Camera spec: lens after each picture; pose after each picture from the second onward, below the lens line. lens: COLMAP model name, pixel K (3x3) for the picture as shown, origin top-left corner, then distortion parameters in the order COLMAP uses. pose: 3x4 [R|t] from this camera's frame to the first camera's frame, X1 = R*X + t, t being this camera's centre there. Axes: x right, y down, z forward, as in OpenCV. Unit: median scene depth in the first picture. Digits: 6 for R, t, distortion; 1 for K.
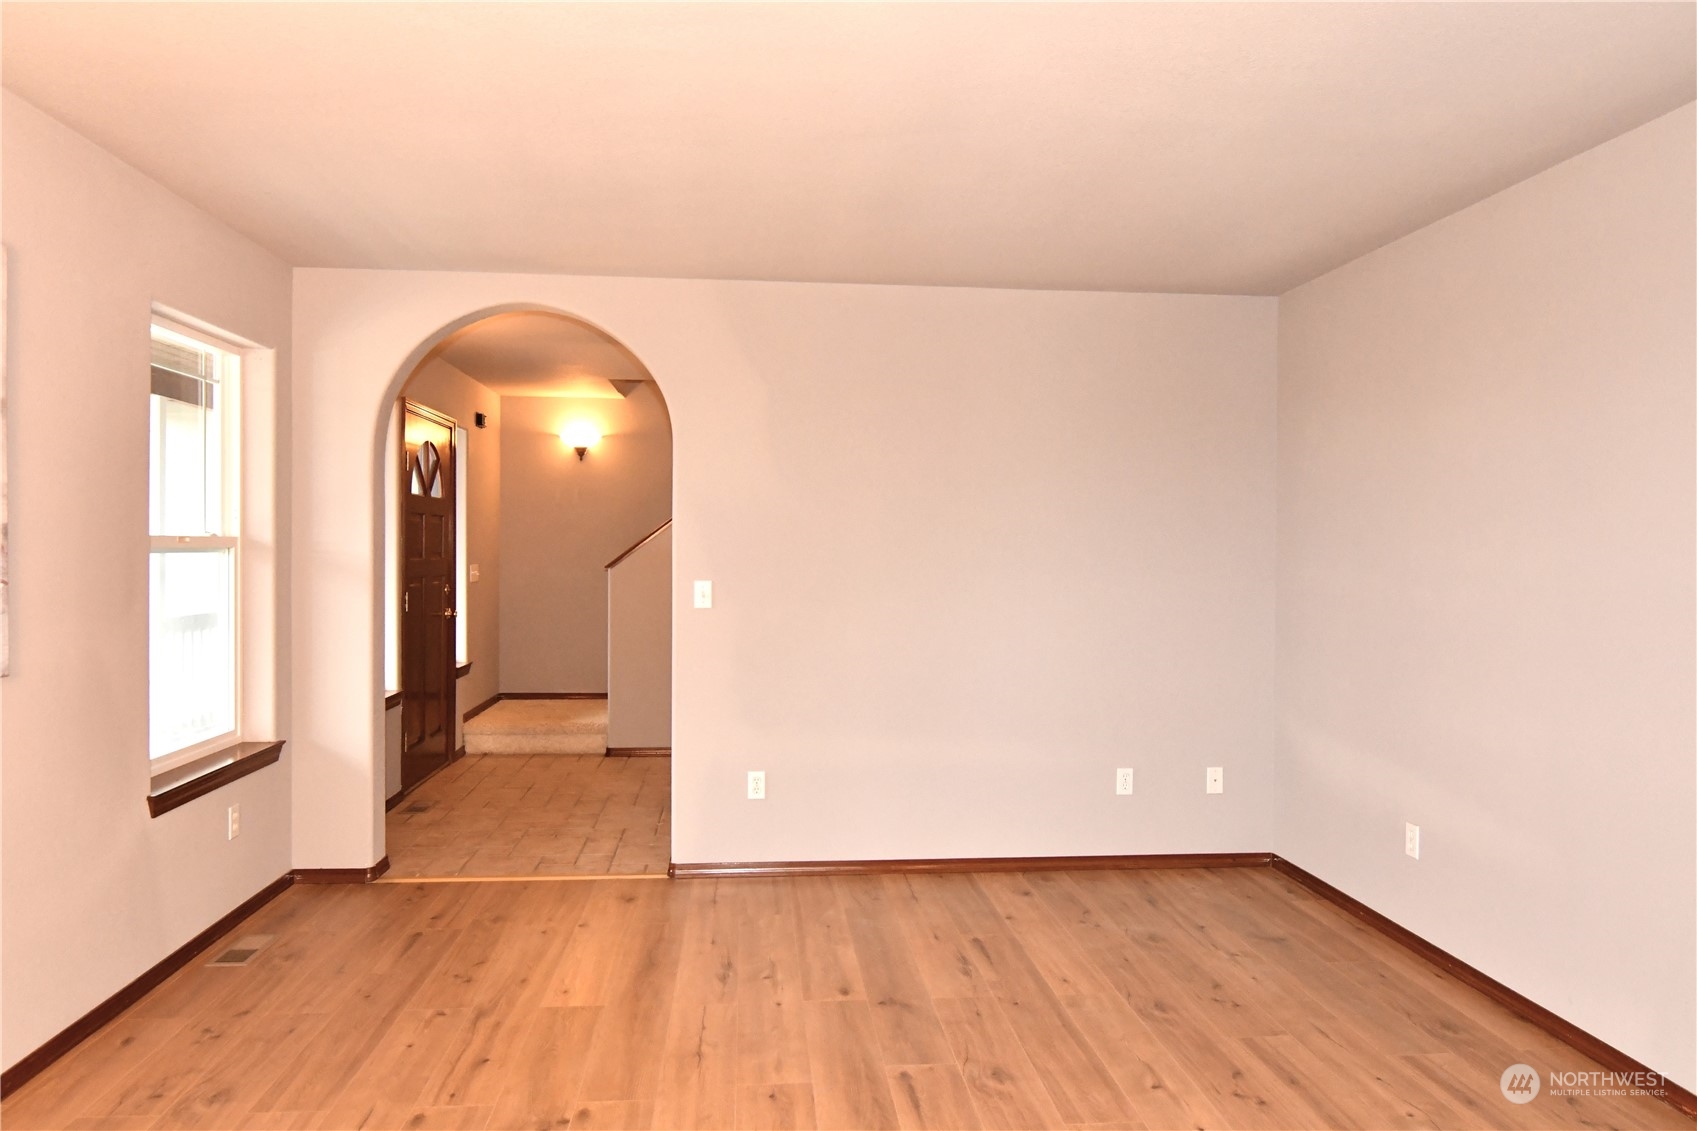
lens RADIAL K [[1032.9, 0, 845.7], [0, 1032.9, 559.5], [0, 0, 1]] dist [-0.004393, -0.014741]
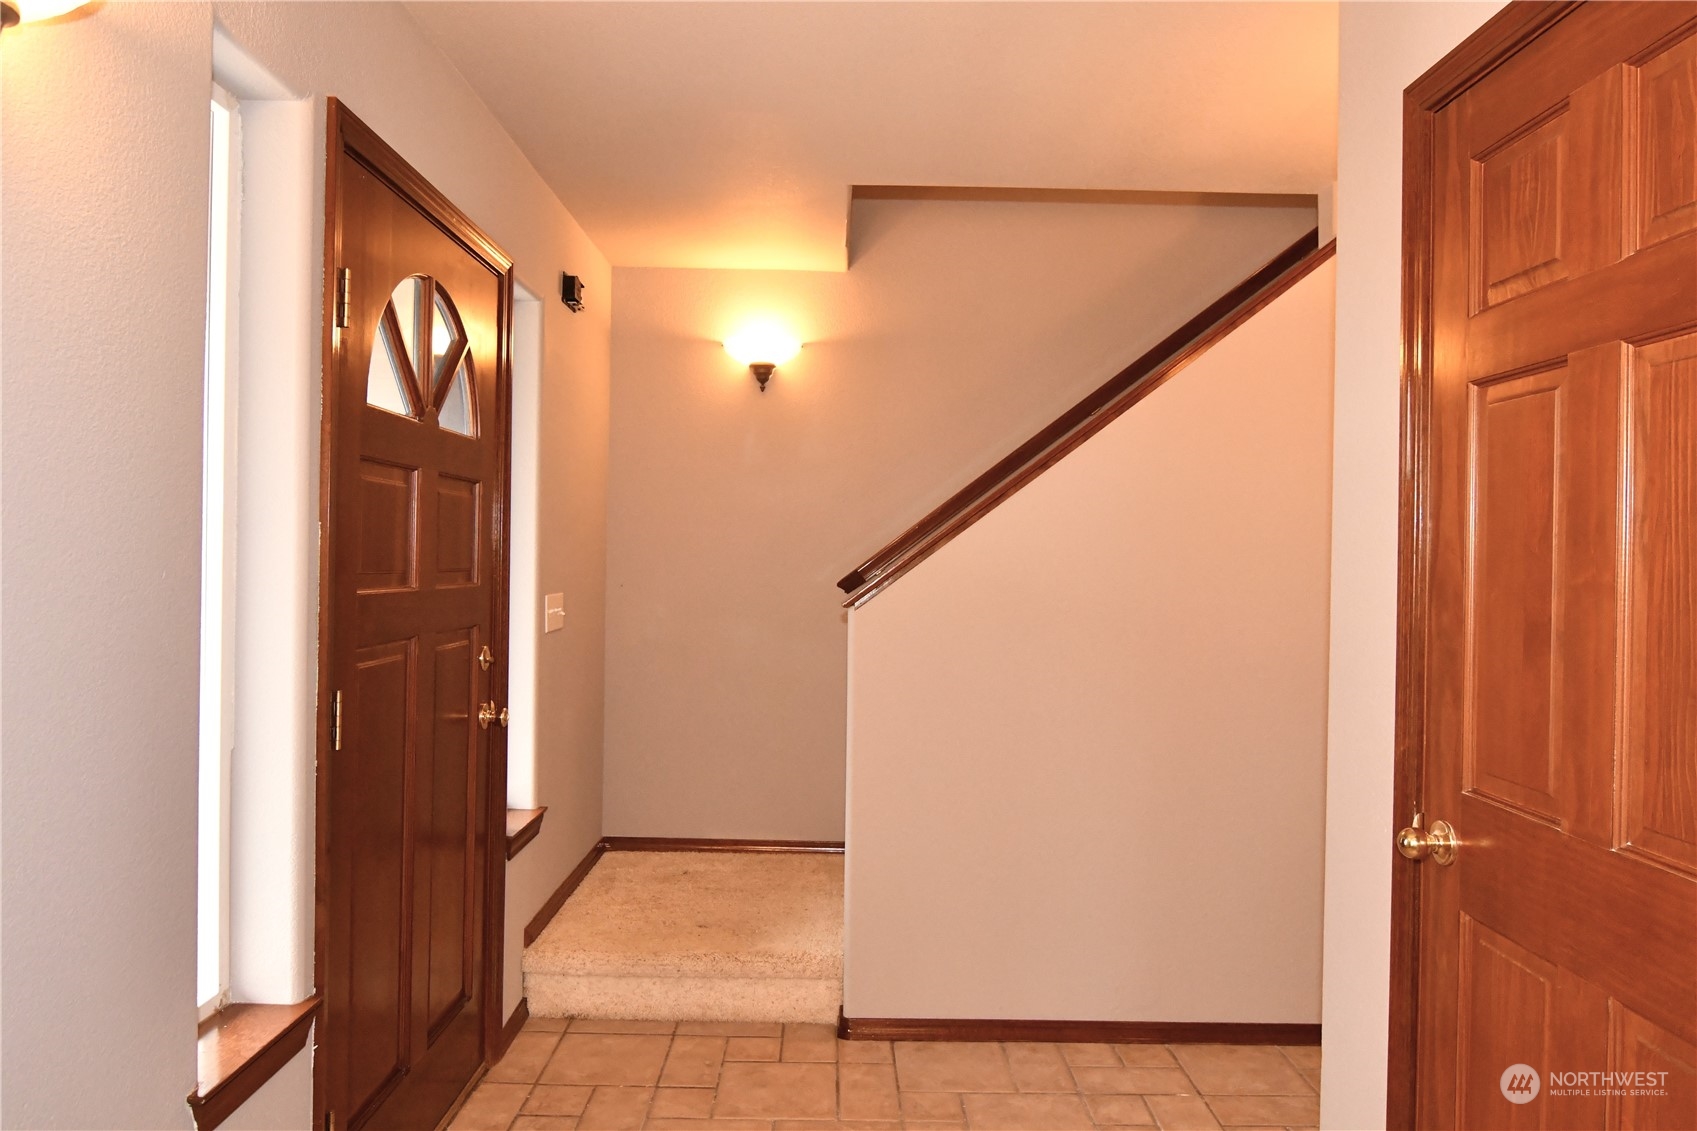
lens RADIAL K [[995.5, 0, 844.2], [0, 995.5, 556.6], [0, 0, 1]] dist [-0.001285, -0.016458]
pose [[0.996142, 0.010691, -0.087101, -0.195201], [-0.011206, 0.999922, -0.005428, -0.010915], [0.087037, 0.006383, 0.996185, 0.577621]]
